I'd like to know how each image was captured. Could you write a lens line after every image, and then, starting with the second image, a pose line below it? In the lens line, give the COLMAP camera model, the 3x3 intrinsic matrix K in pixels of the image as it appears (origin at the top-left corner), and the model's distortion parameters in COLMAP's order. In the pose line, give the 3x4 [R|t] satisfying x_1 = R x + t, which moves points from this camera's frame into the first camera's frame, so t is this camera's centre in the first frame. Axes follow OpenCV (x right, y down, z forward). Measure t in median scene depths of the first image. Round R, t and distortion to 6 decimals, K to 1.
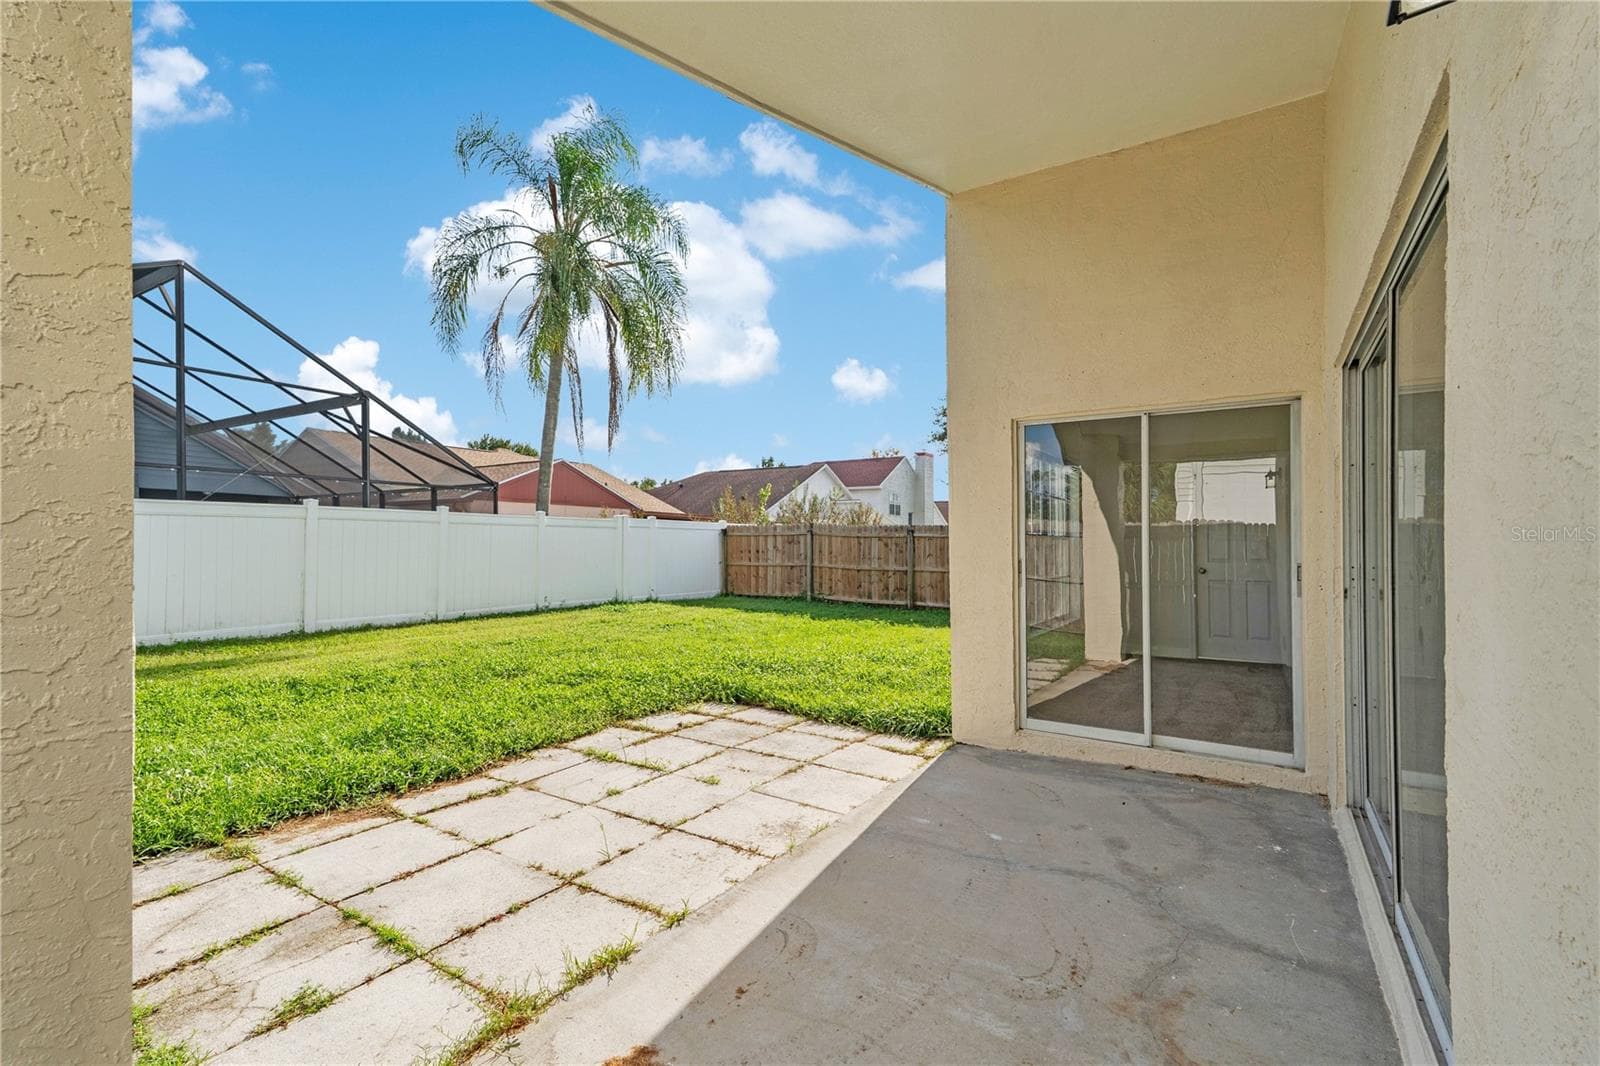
lens RADIAL K [[766.0, 0, 800.0], [0, 766.0, 533.0], [0, 0, 1]] dist [-0.001028, -0.000098]
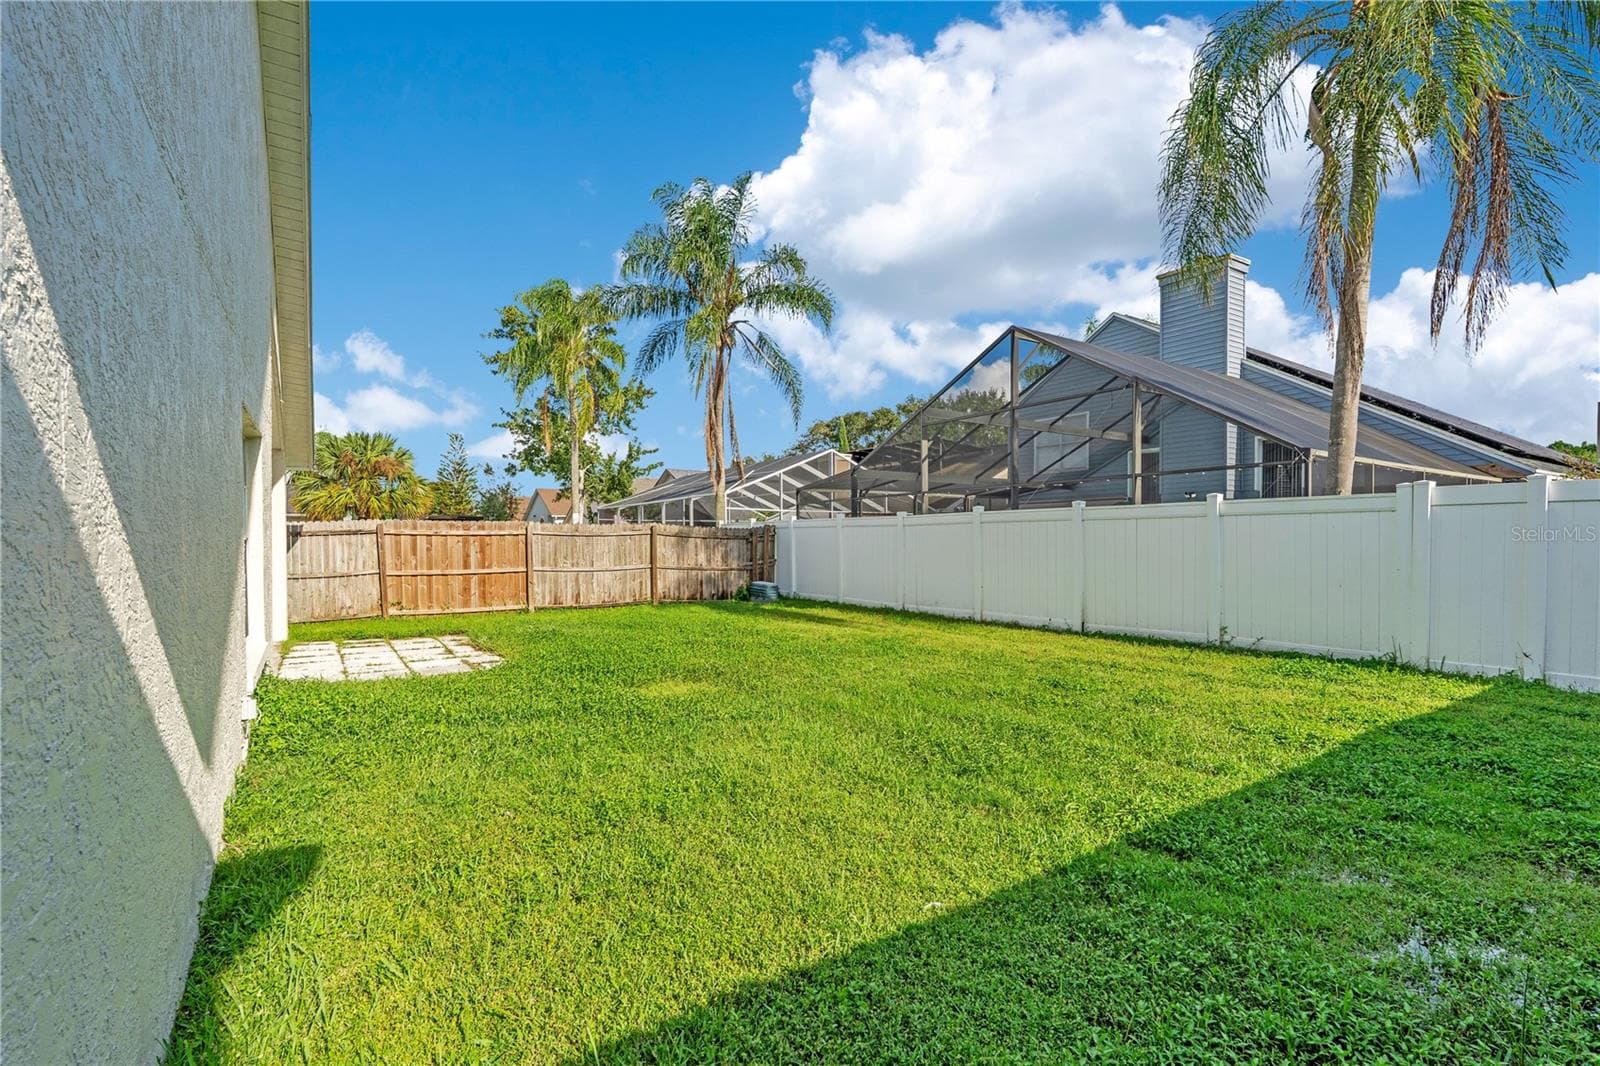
lens RADIAL K [[766.0, 0, 800.0], [0, 766.0, 533.0], [0, 0, 1]] dist [-0.001028, -0.000098]
pose [[-0.405197, -0.016219, -0.914085, 0.507845], [0.004895, 0.999790, -0.019909, 0.017476], [0.914216, -0.012541, -0.405033, 1.150107]]
